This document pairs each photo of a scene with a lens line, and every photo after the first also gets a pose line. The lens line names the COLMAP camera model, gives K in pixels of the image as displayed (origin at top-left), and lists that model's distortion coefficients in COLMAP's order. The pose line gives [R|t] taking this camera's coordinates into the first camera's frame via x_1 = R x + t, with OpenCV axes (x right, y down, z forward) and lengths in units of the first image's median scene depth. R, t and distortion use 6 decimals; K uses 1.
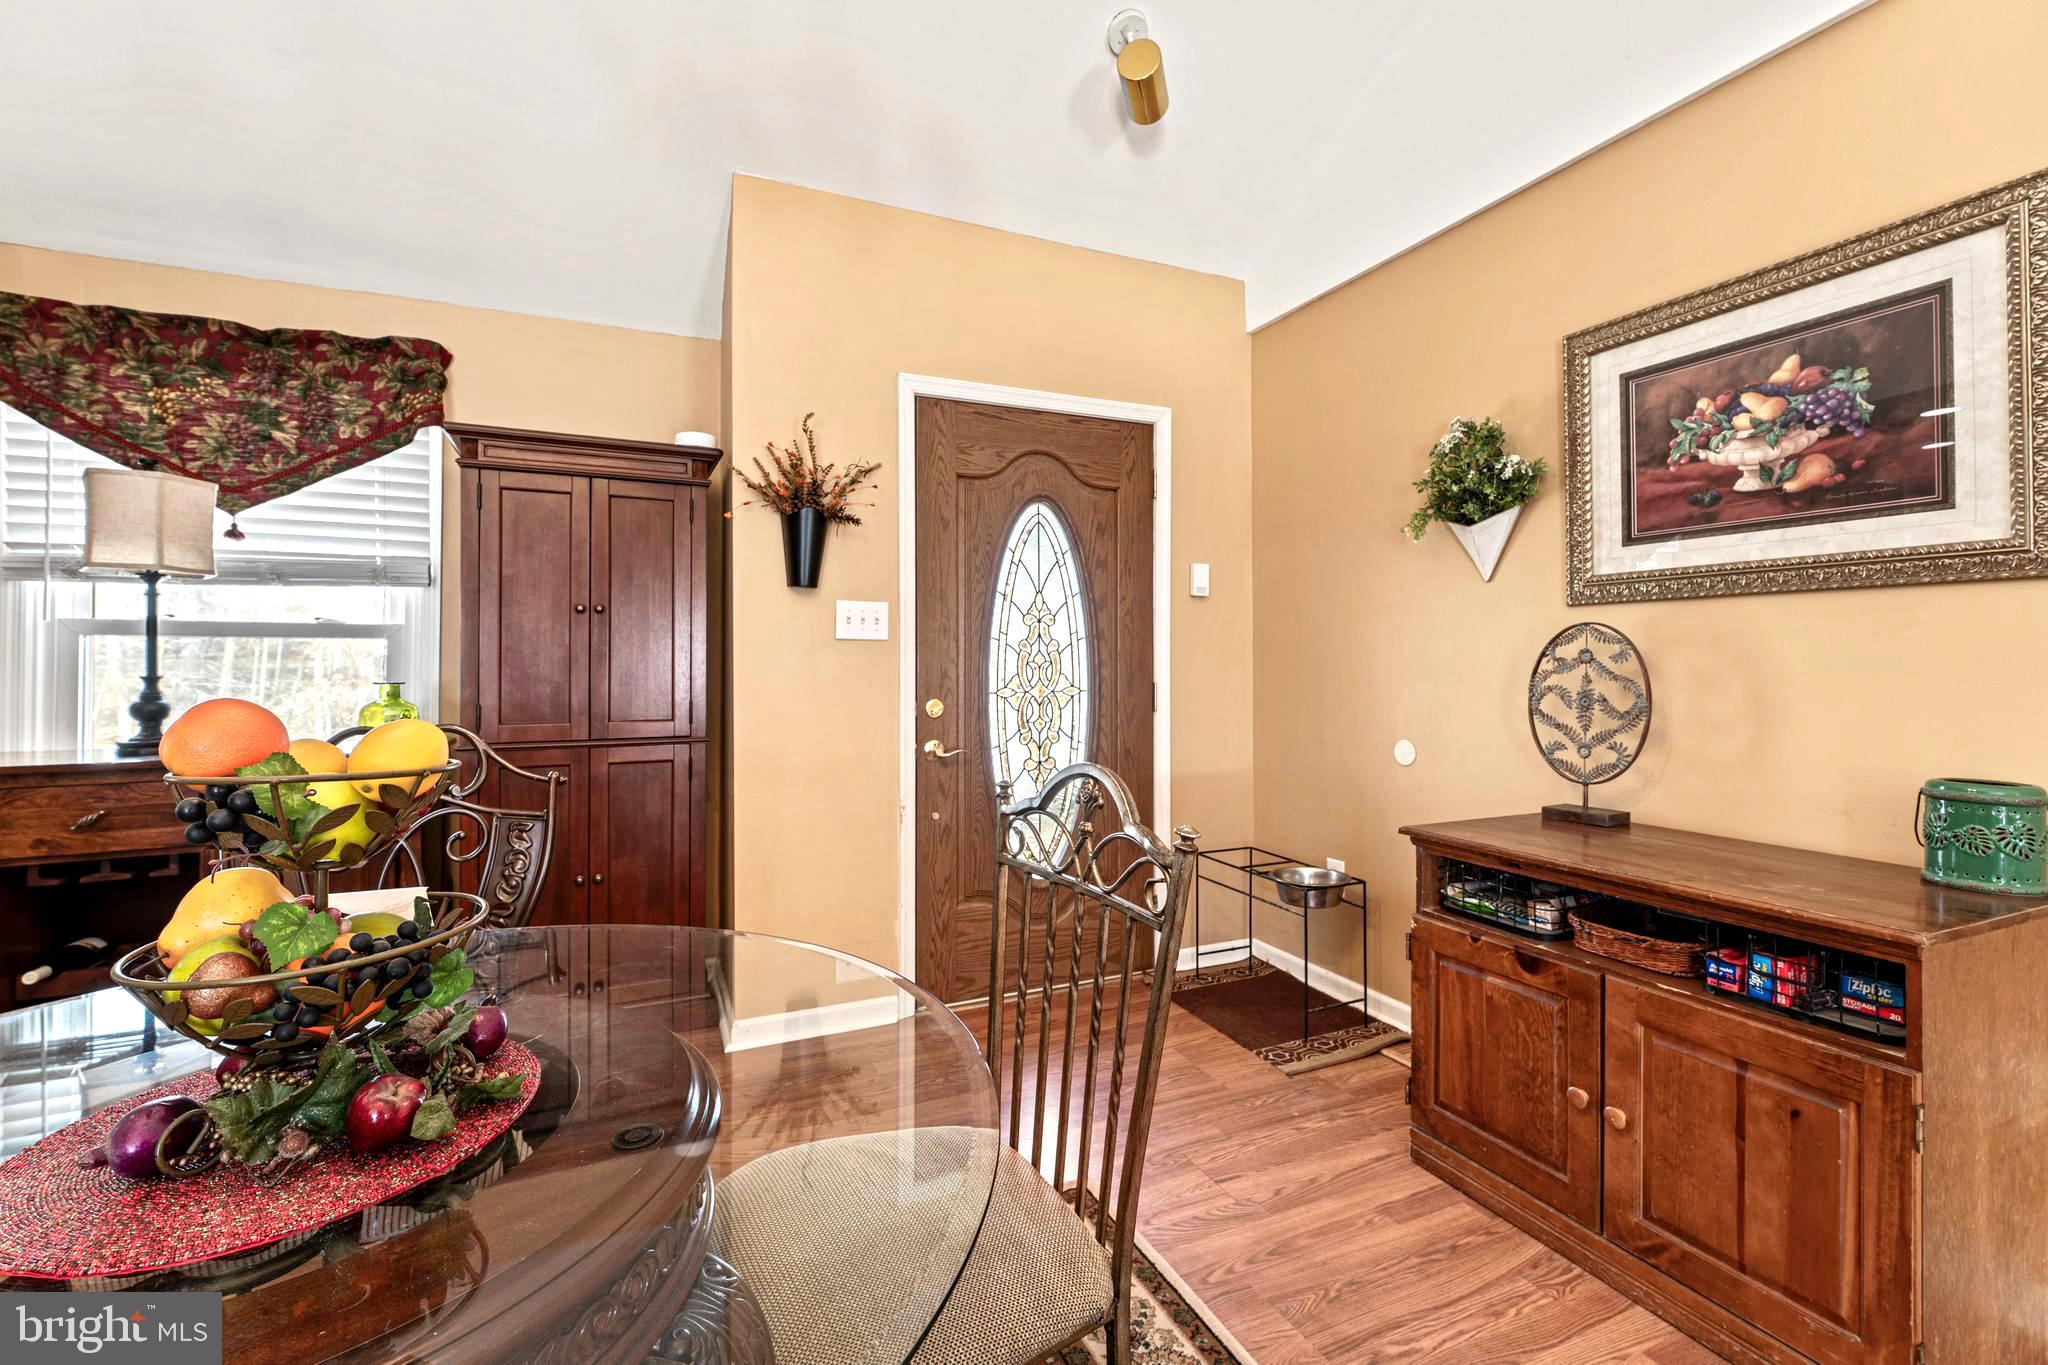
lens RADIAL K [[871.0, 0, 1017.6], [0, 871.0, 659.4], [0, 0, 1]] dist [-0.007181, 0.000583]
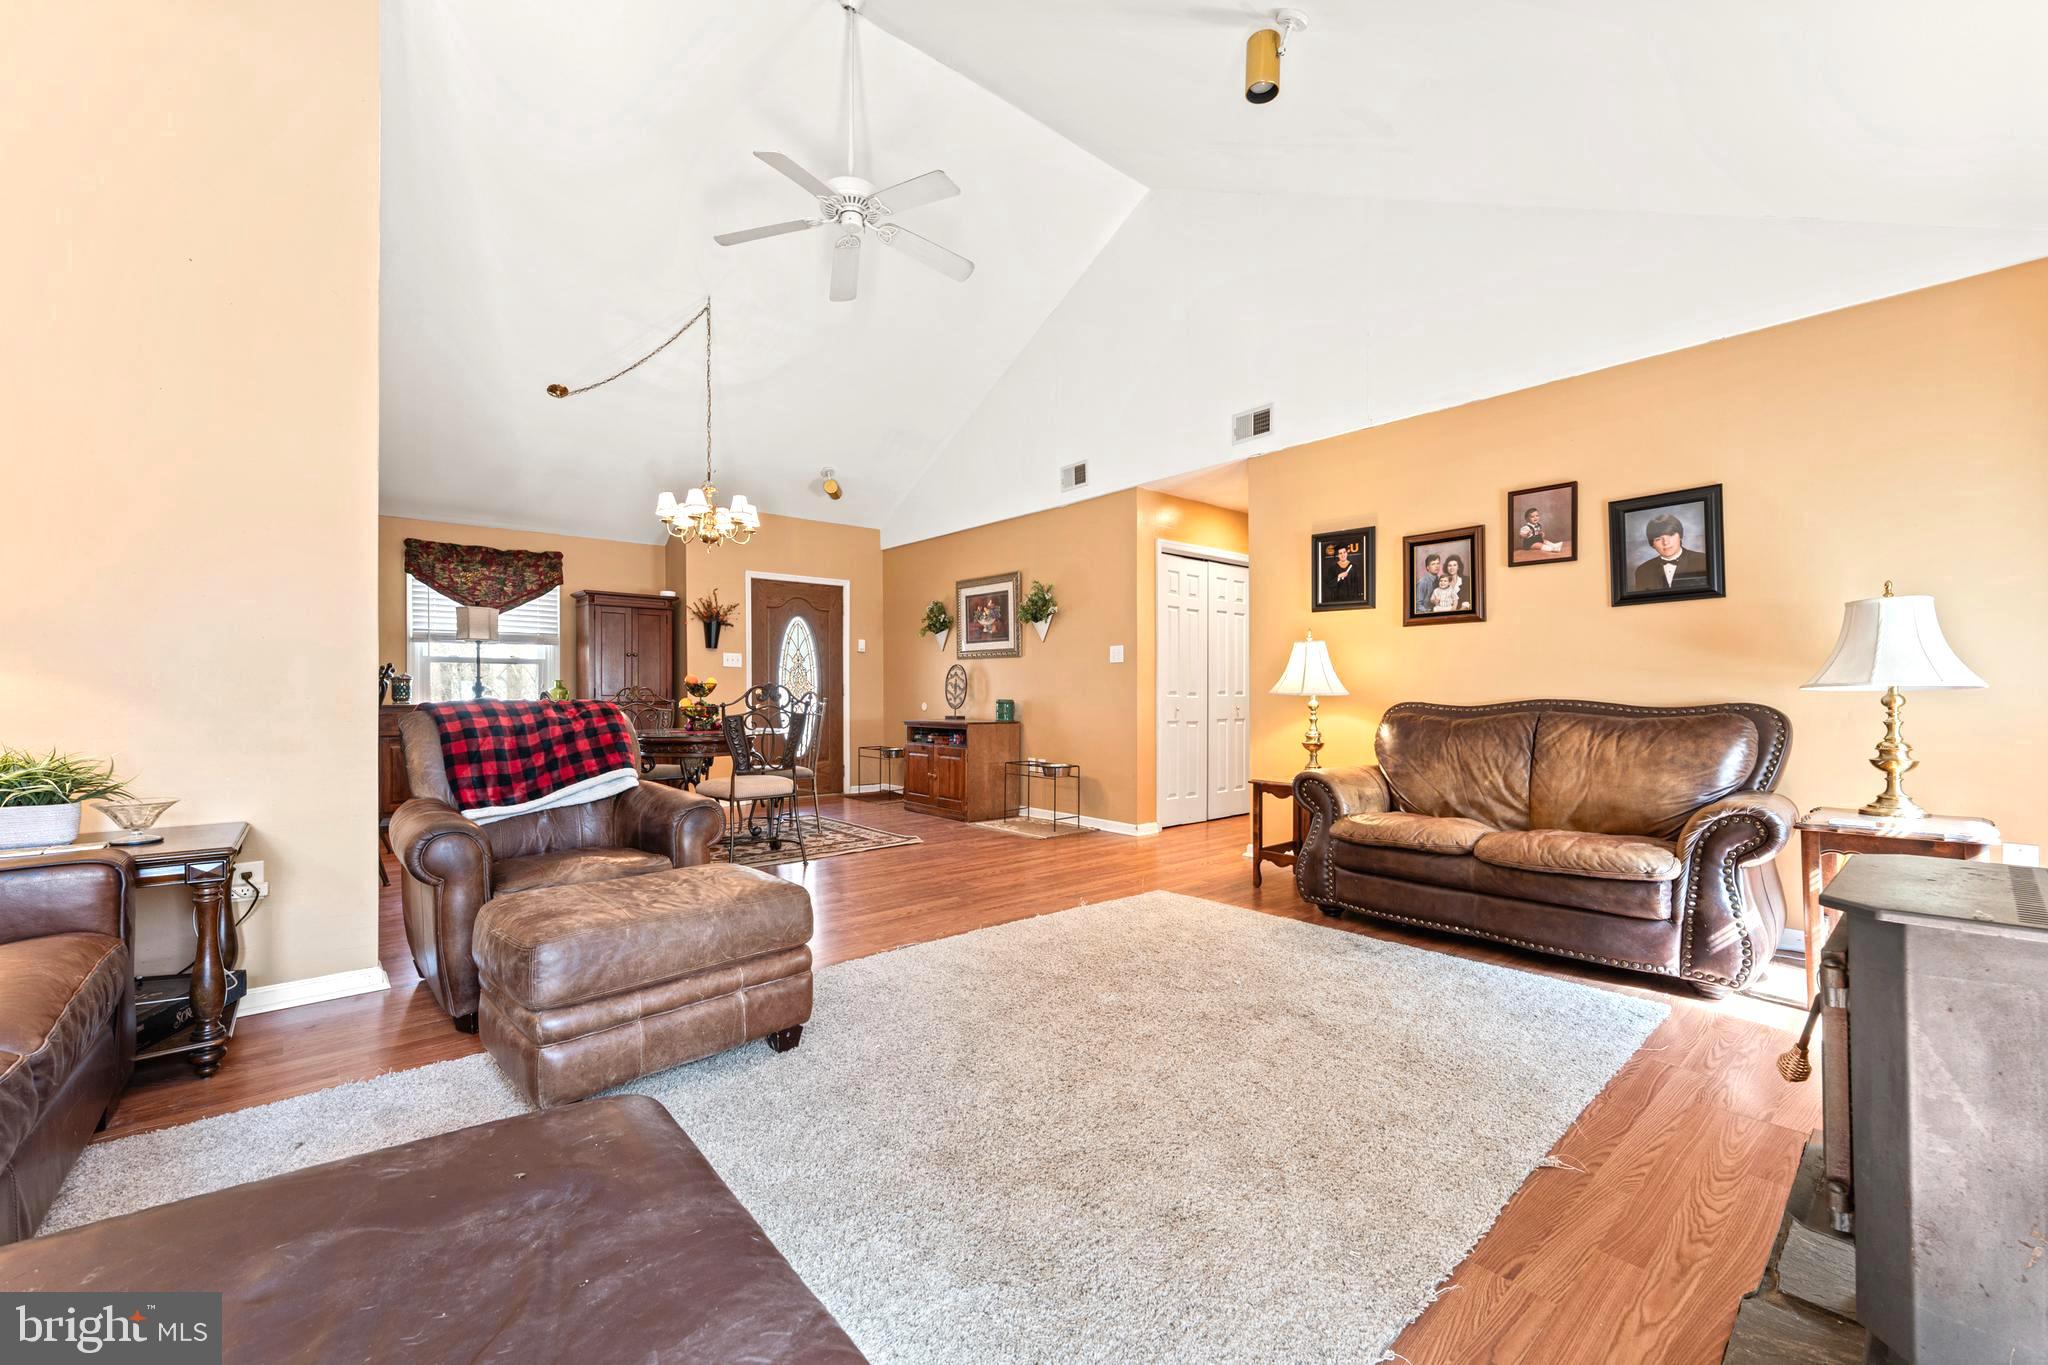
lens RADIAL K [[825.3, 0, 1017.7], [0, 825.3, 698.1], [0, 0, 1]] dist [0.001843, -0.000215]
pose [[0.957728, -0.000594, 0.287675, -0.071341], [-0.003129, 0.999917, 0.012482, 0.044415], [-0.287658, -0.012854, 0.957647, -1.952890]]
